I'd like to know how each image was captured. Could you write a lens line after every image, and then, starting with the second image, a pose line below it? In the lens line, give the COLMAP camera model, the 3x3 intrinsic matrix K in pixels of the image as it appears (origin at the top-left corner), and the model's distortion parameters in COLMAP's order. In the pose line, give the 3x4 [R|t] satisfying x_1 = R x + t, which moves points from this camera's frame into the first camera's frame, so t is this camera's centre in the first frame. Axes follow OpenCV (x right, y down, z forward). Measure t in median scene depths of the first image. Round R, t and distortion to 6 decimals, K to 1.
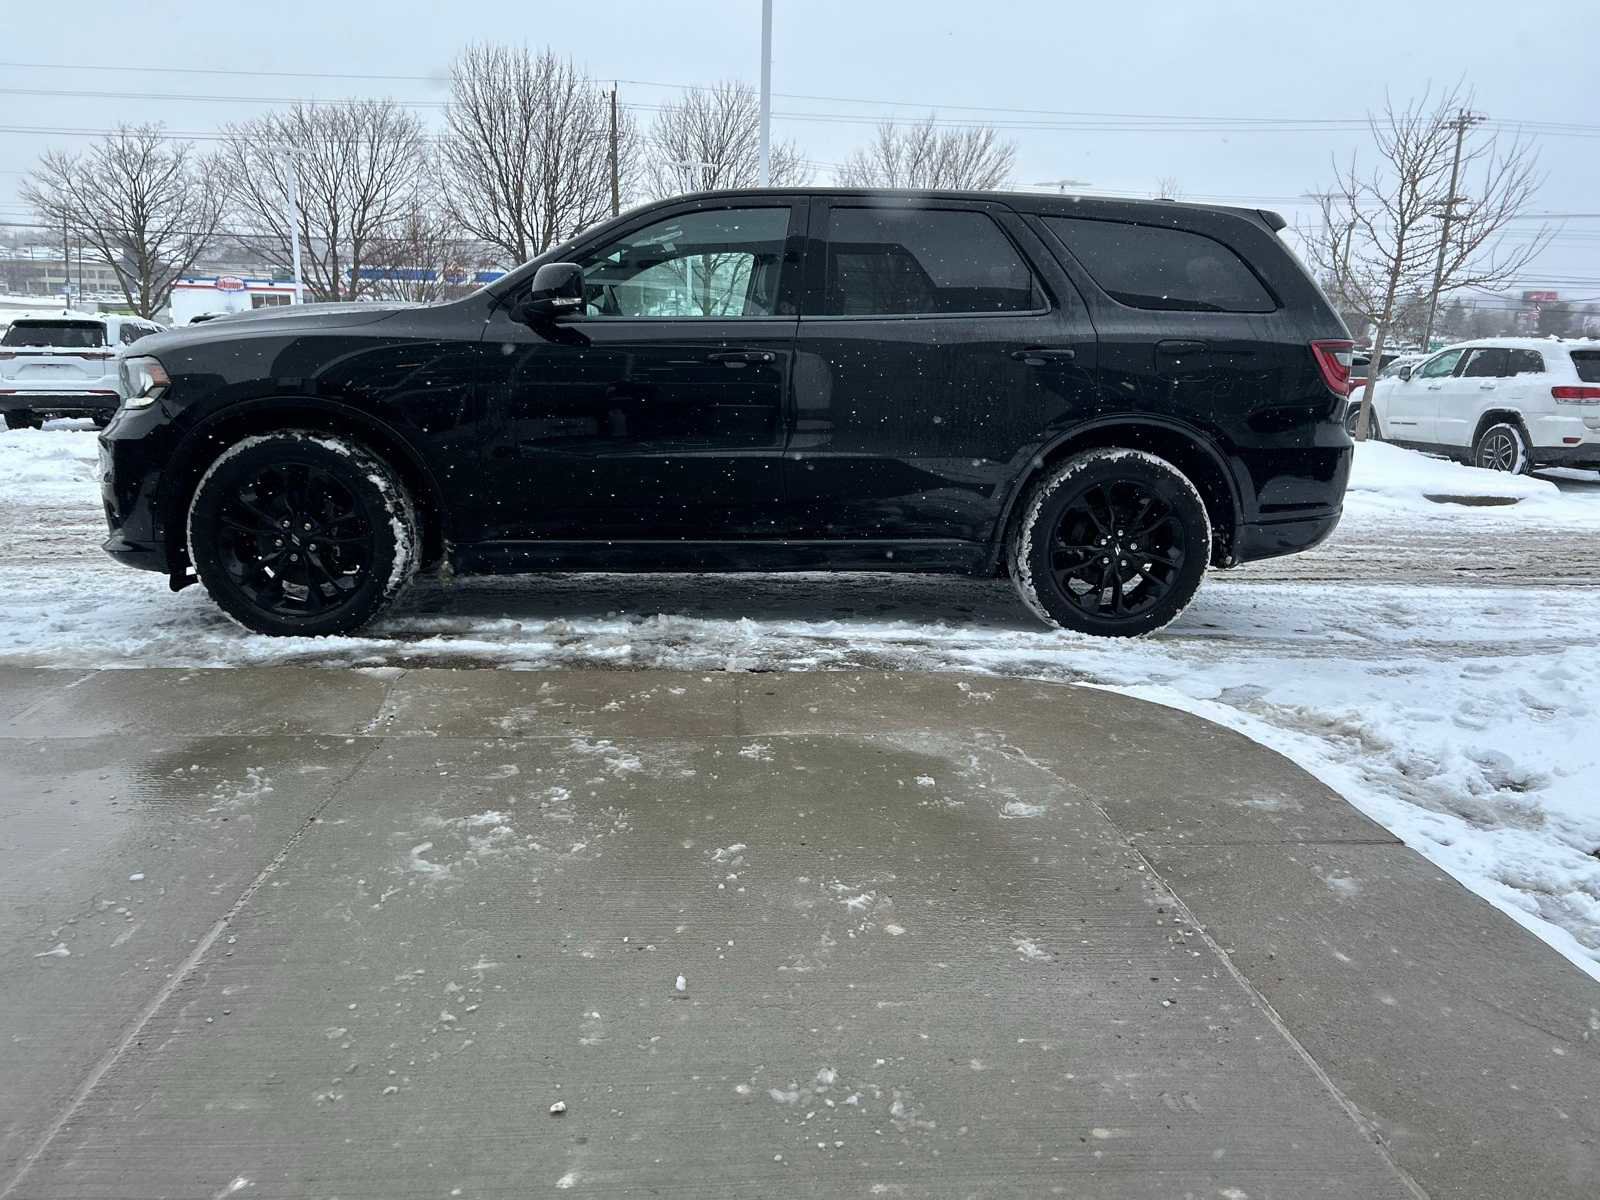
lens RADIAL K [[1222.9, 0, 802.1], [0, 1222.9, 601.6], [0, 0, 1]] dist [0.035360, -0.029559]
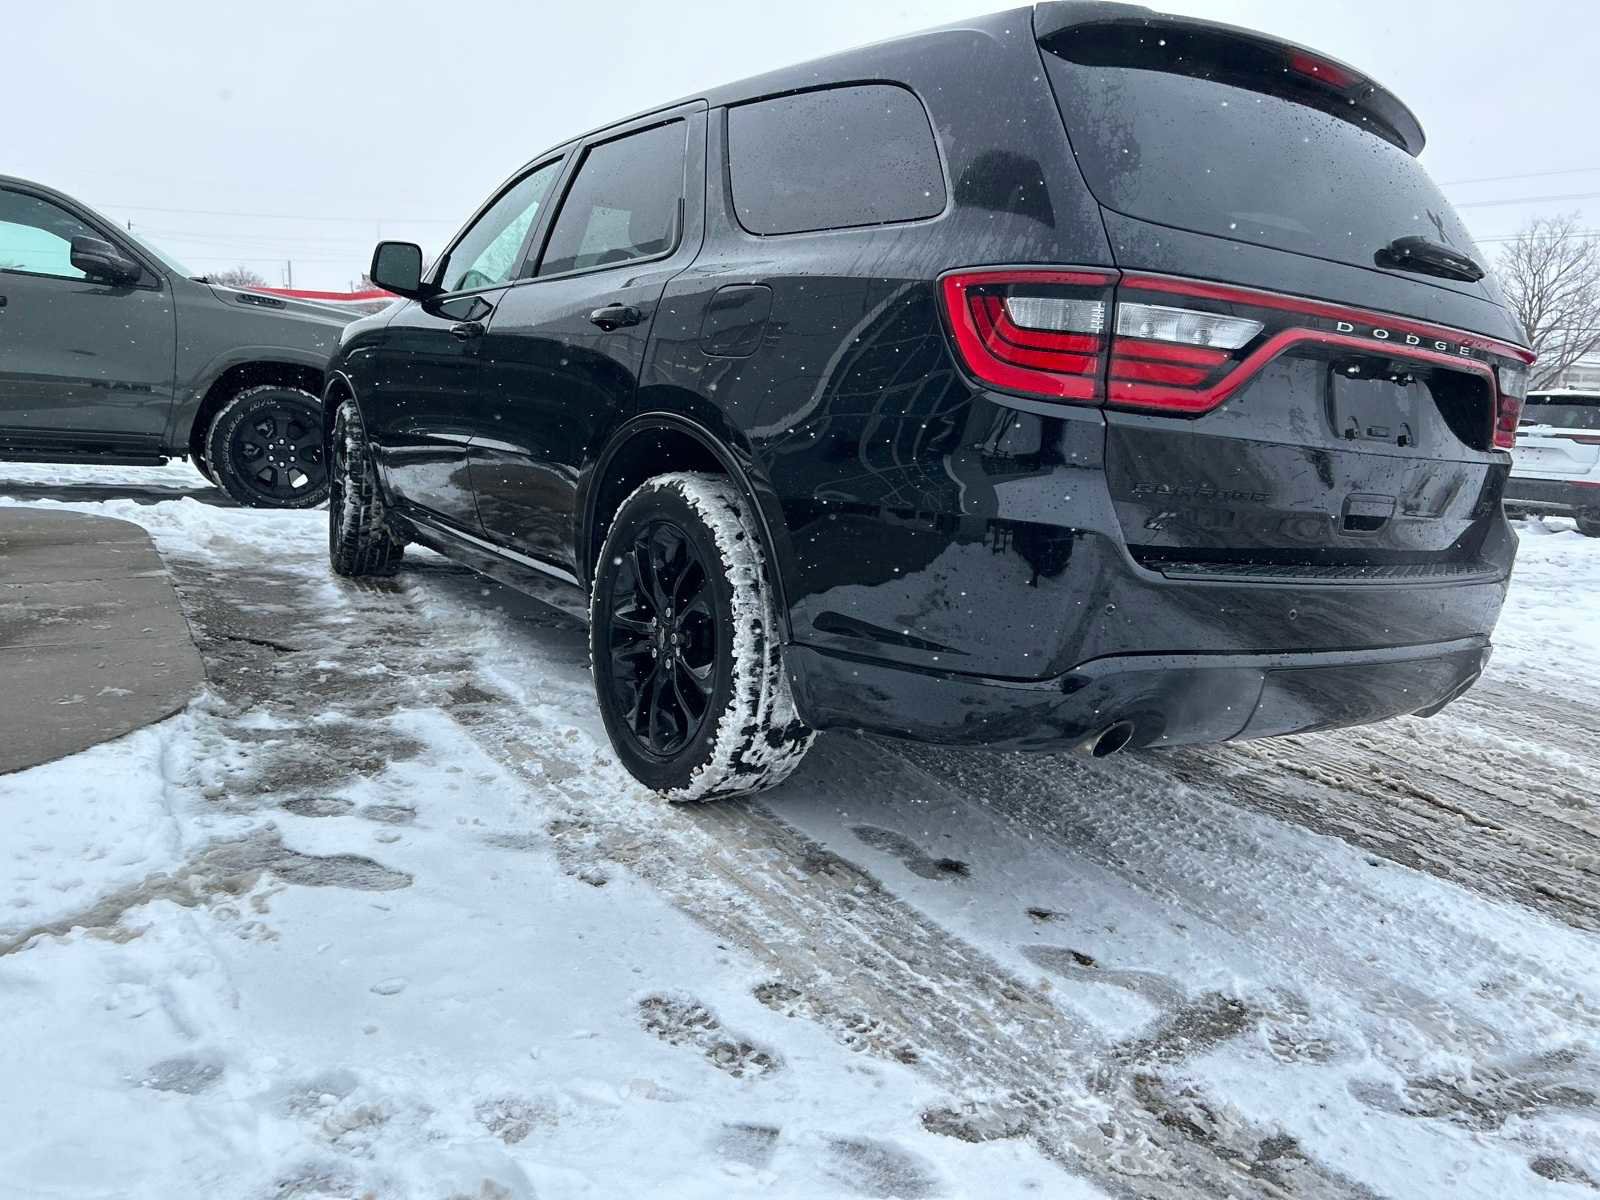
lens RADIAL K [[1213.2, 0, 805.1], [0, 1213.2, 602.9], [0, 0, 1]] dist [0.071756, -0.083147]
pose [[0.437908, 0.163228, -0.884078, 0.817388], [-0.236282, 0.969705, 0.062000, -0.114826], [0.867414, 0.181741, 0.463209, 0.786902]]
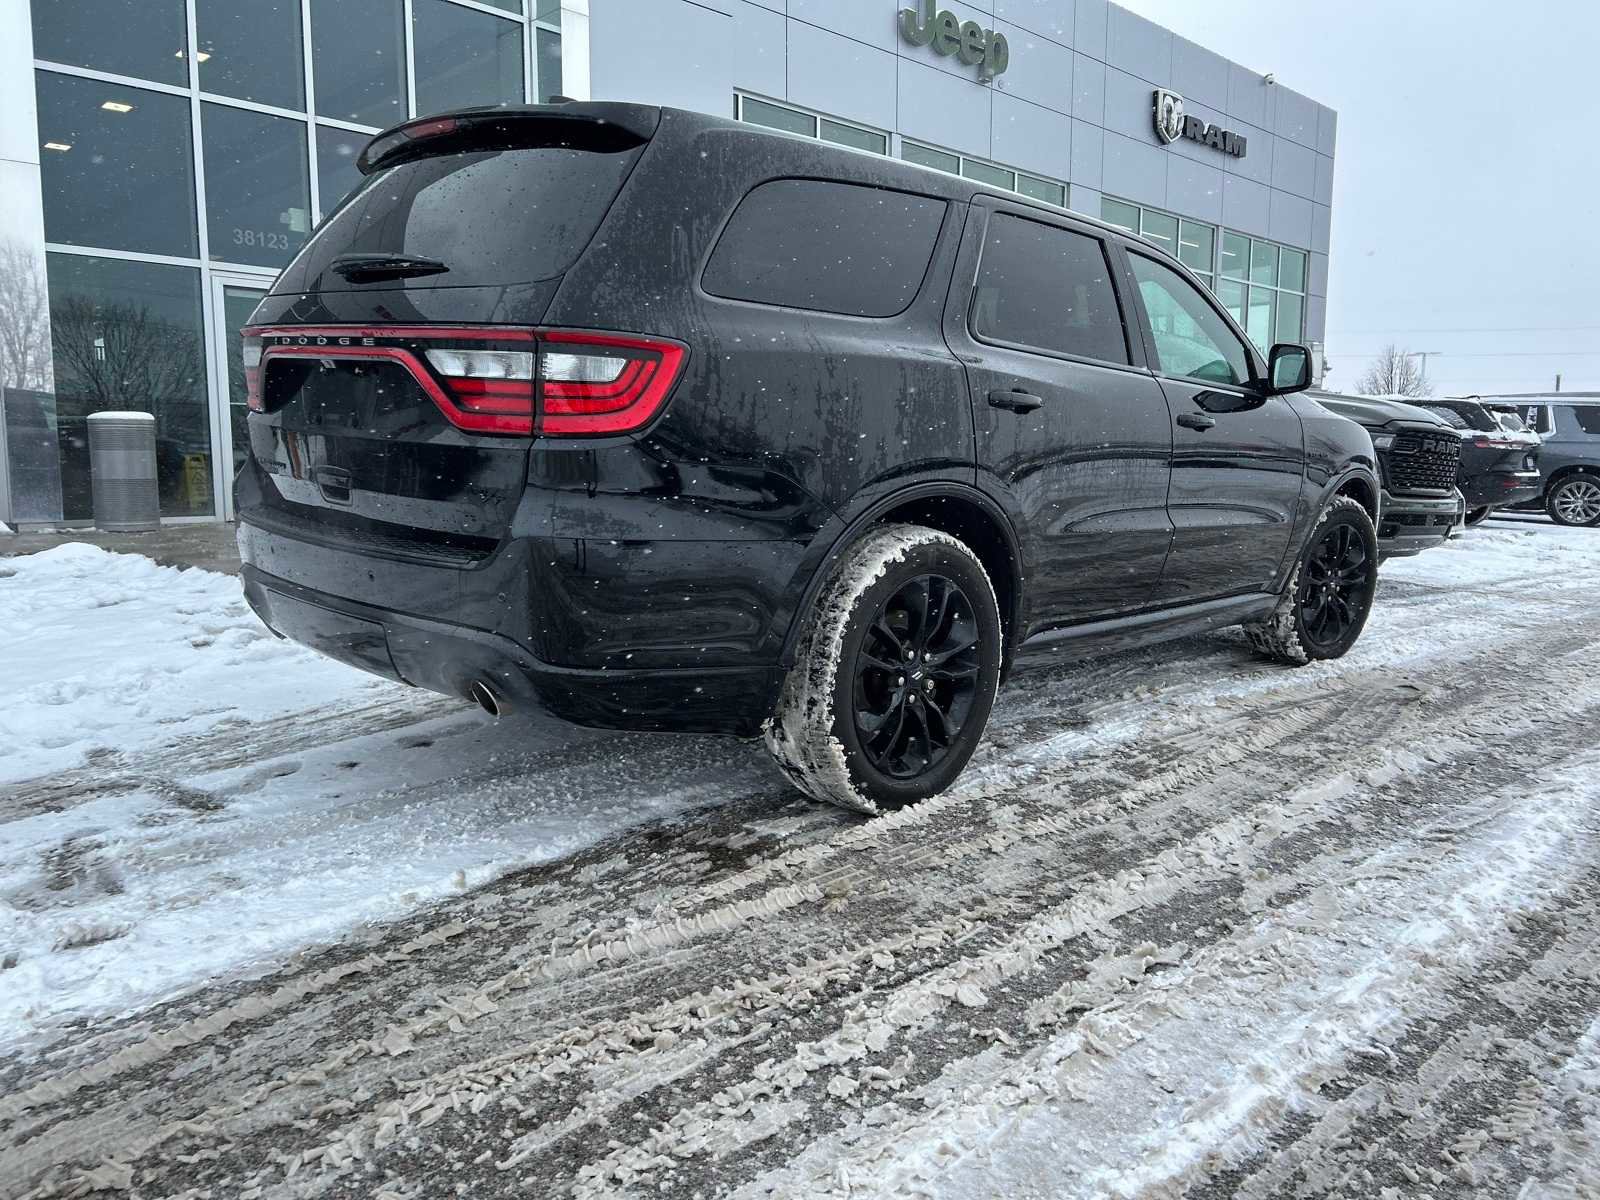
lens RADIAL K [[1216.6, 0, 805.1], [0, 1216.6, 587.0], [0, 0, 1]] dist [0.046317, -0.046368]
pose [[-0.779529, 0.038216, -0.625199, 0.670188], [-0.169408, 0.948074, 0.269178, -0.330129], [0.603022, 0.315746, -0.732577, 1.822267]]
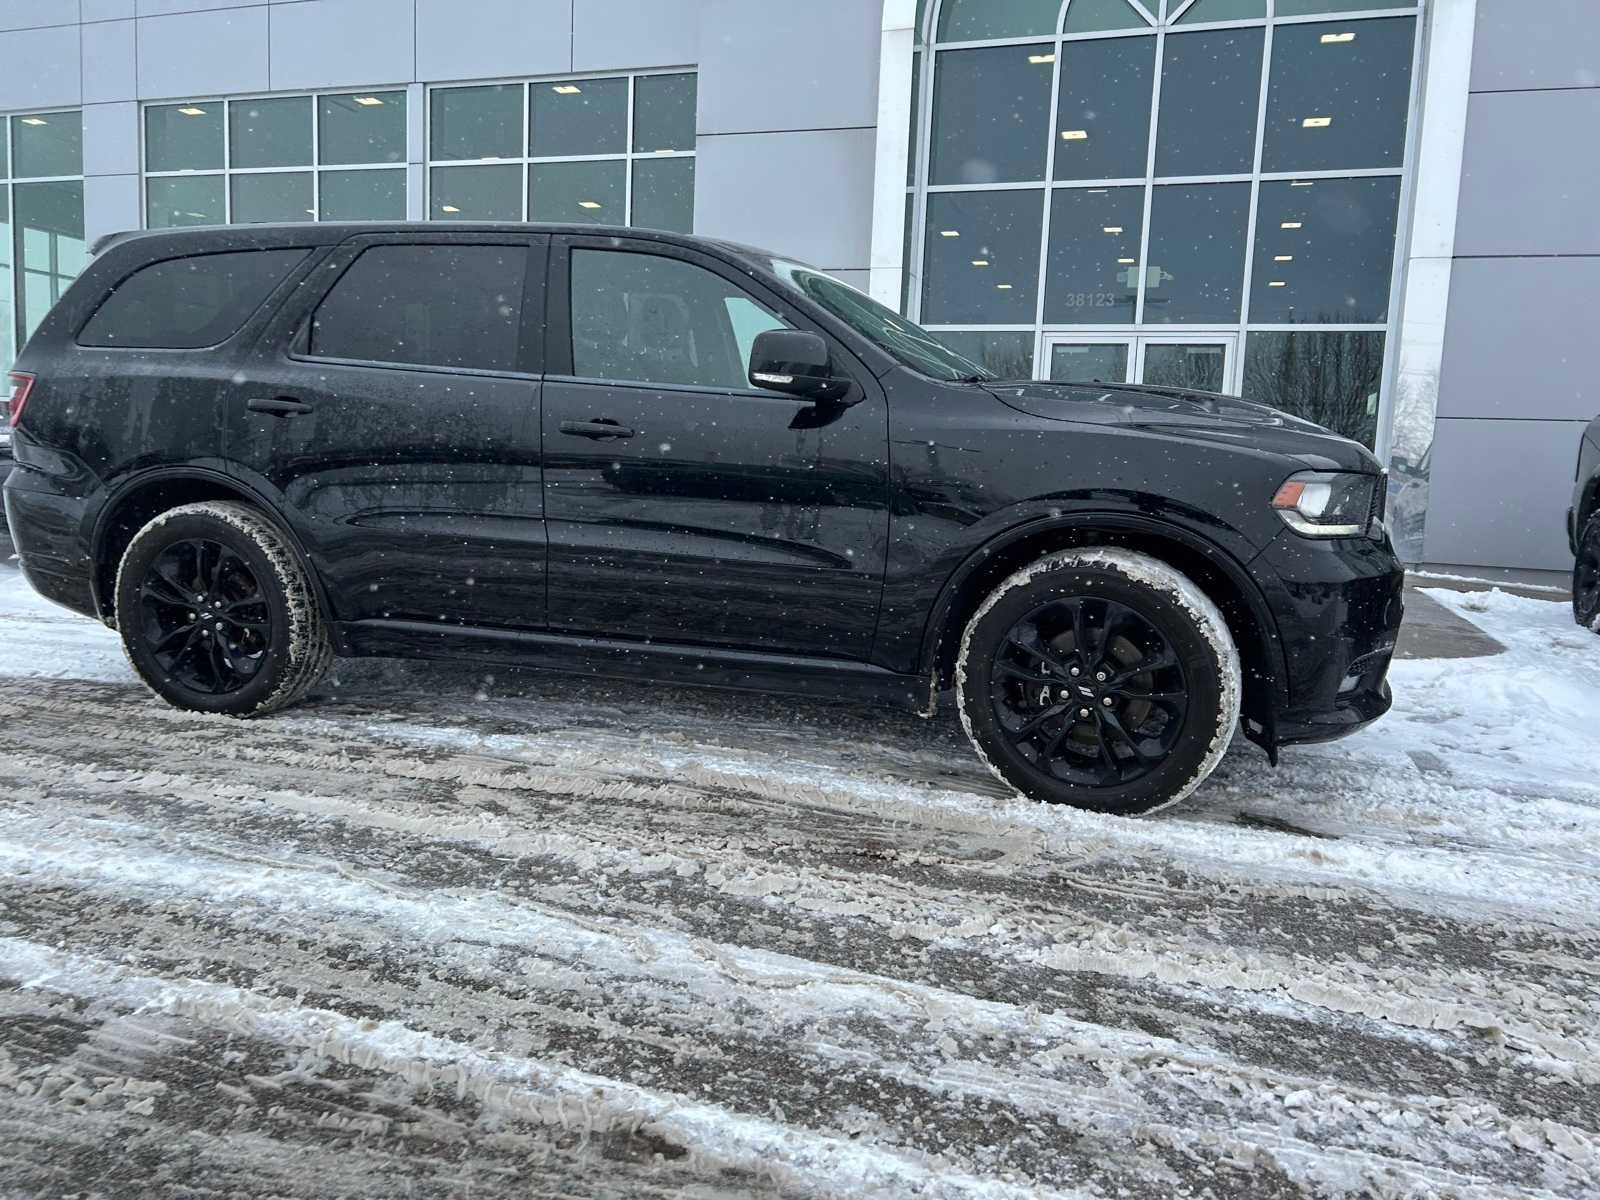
lens RADIAL K [[1210.7, 0, 807.9], [0, 1210.7, 605.7], [0, 0, 1]] dist [0.055592, -0.056972]
pose [[-0.901496, -0.111531, 0.418171, -0.566767], [0.032845, 0.945807, 0.323064, -0.393903], [-0.431540, 0.304976, -0.848977, 1.948252]]
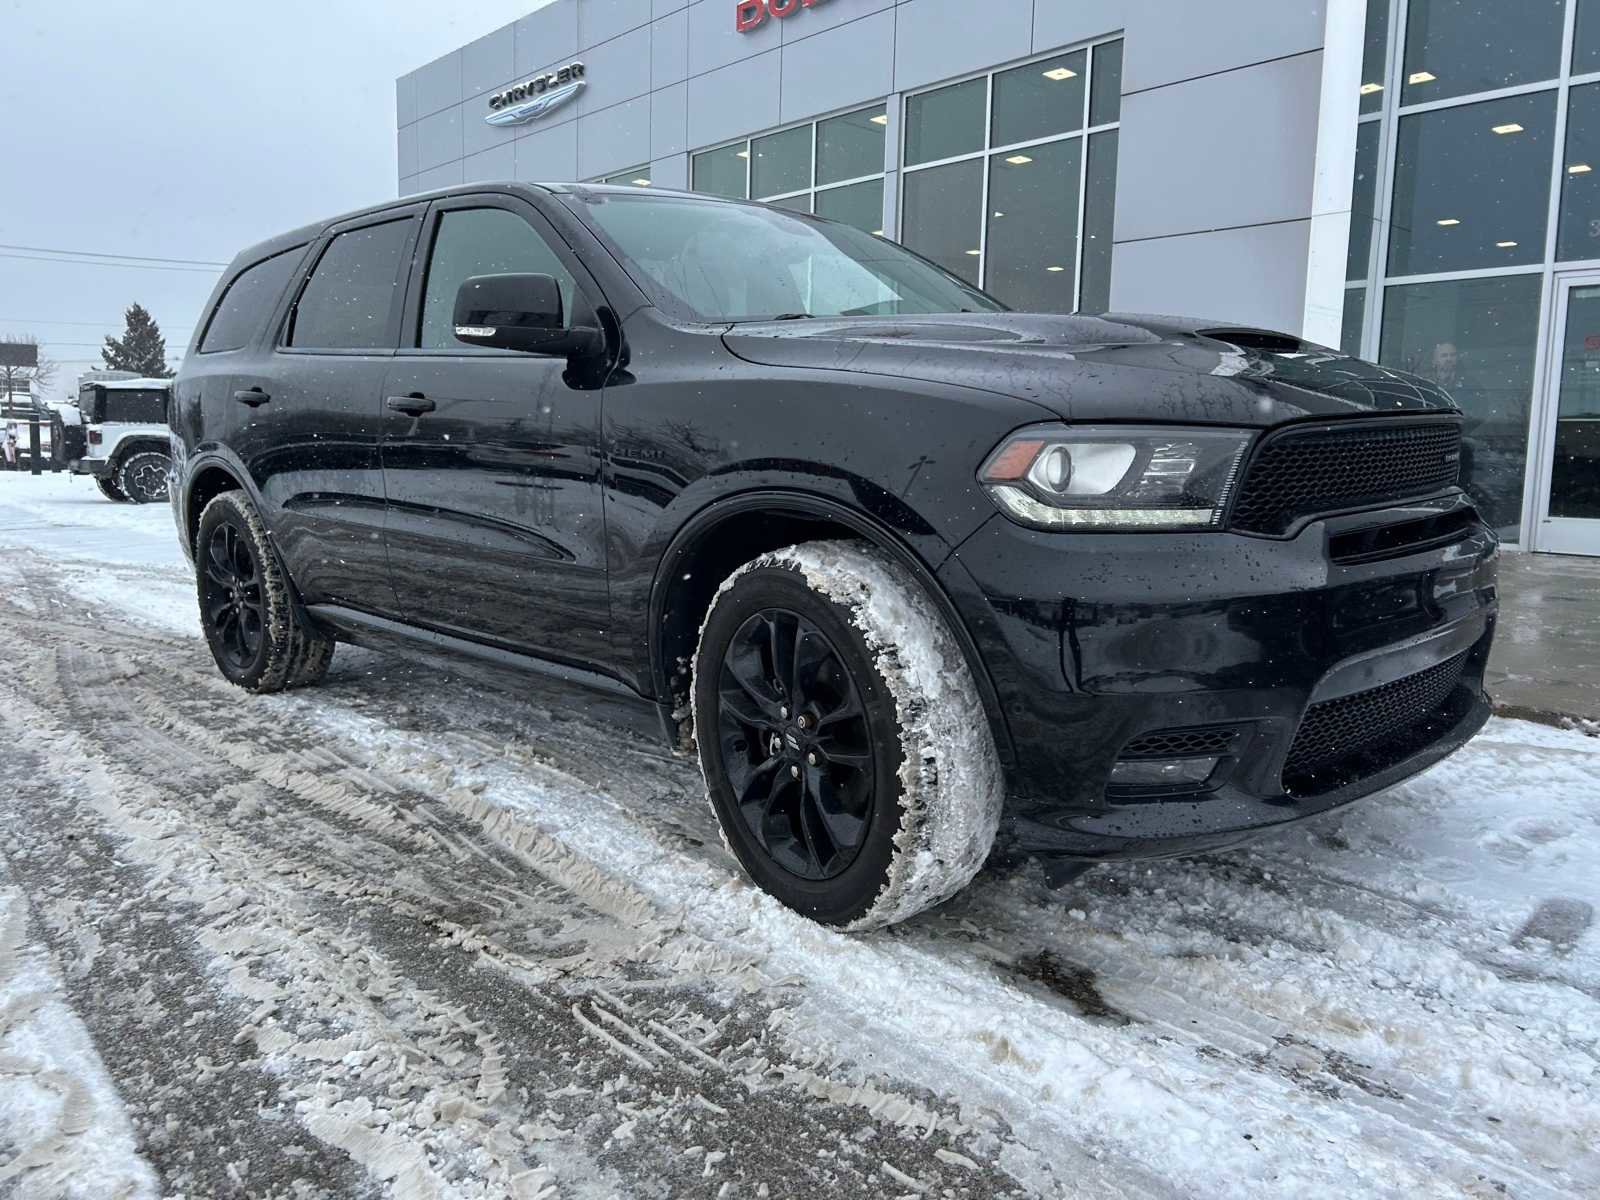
lens RADIAL K [[1211.7, 0, 803.7], [0, 1211.7, 570.3], [0, 0, 1]] dist [0.049107, -0.054257]
pose [[-0.576786, -0.119578, 0.808096, -0.825576], [0.147567, 0.957702, 0.247043, -0.302318], [-0.803456, 0.261739, -0.534743, 1.532375]]
